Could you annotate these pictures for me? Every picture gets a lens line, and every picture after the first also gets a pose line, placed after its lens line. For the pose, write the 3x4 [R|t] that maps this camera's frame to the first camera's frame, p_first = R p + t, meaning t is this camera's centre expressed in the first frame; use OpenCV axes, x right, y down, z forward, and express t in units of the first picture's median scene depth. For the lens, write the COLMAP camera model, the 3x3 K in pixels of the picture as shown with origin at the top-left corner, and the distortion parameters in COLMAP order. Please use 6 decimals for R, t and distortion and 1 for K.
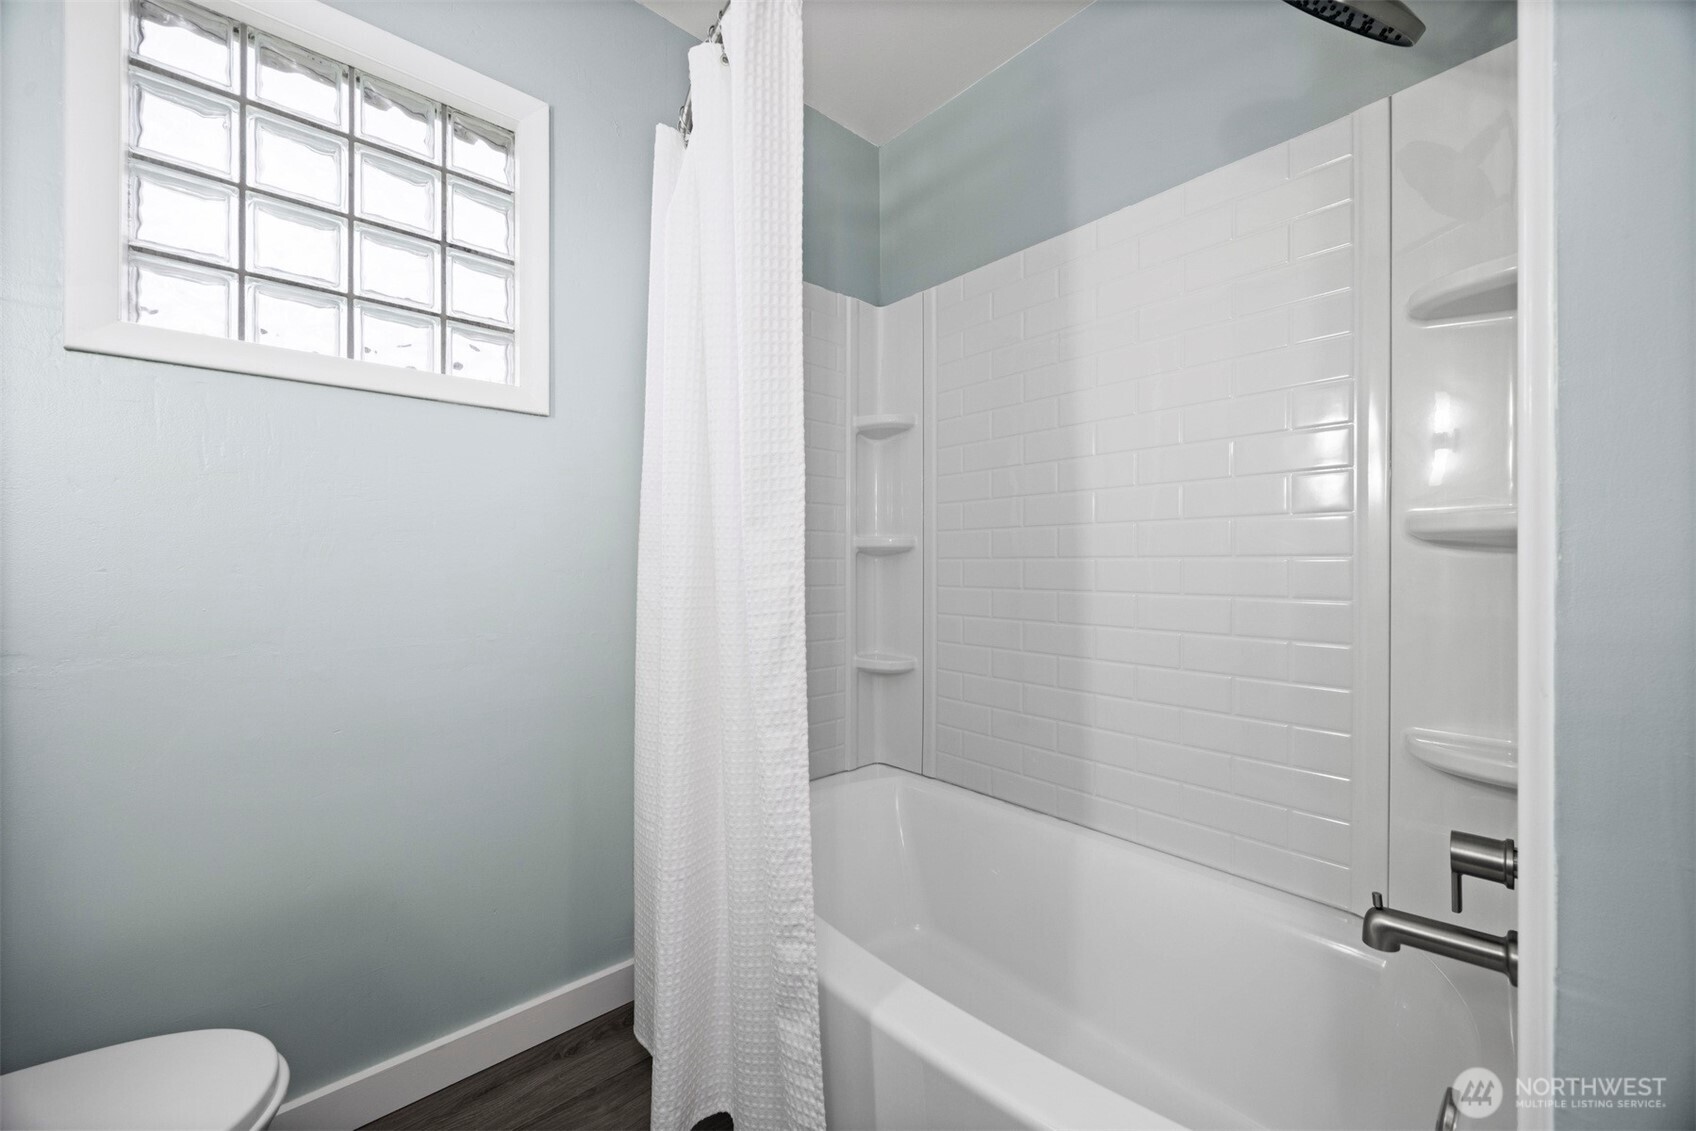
lens RADIAL K [[638.7, 0, 848.0], [0, 638.7, 565.5], [0, 0, 1]] dist [-0.000996, -0.000088]
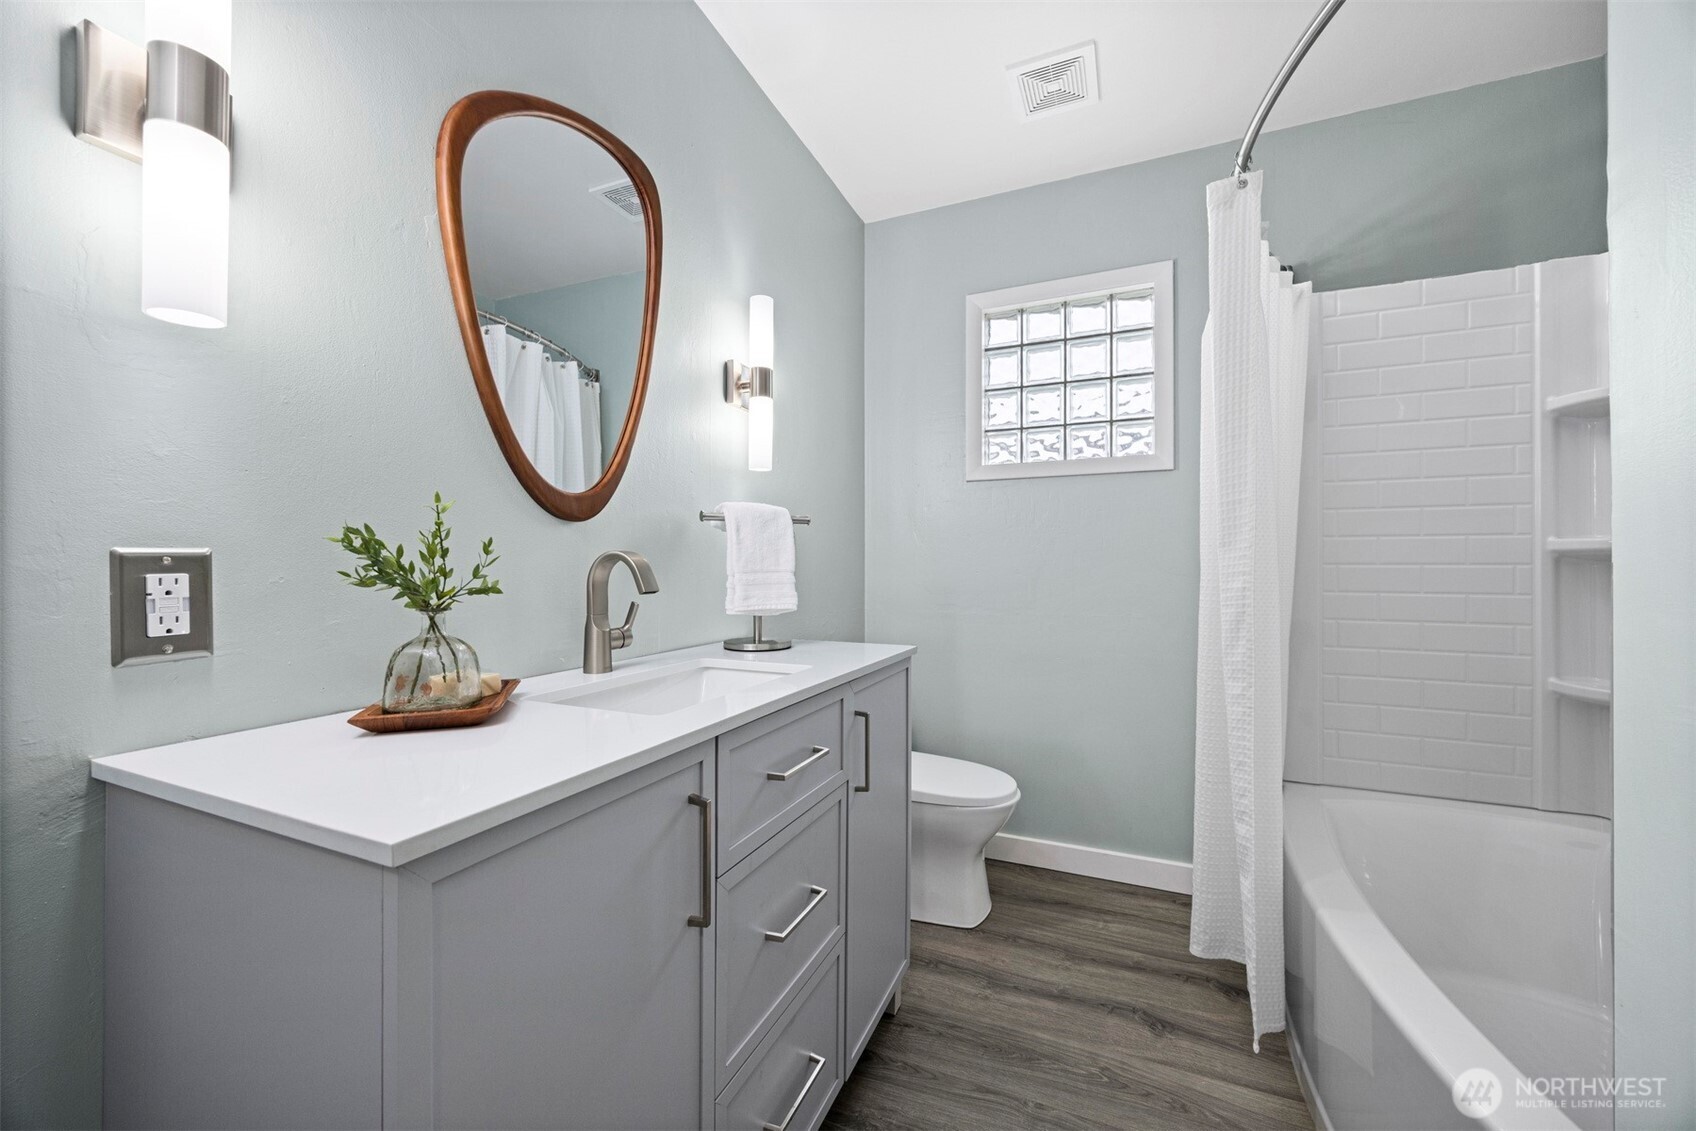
lens RADIAL K [[650.7, 0, 848.0], [0, 650.7, 565.5], [0, 0, 1]] dist [-0.000221, -0.000015]
pose [[0.414666, -0.005964, -0.909954, 0.660816], [0.002016, 0.999982, -0.005635, -0.008498], [0.909971, 0.000503, 0.414671, -0.346738]]
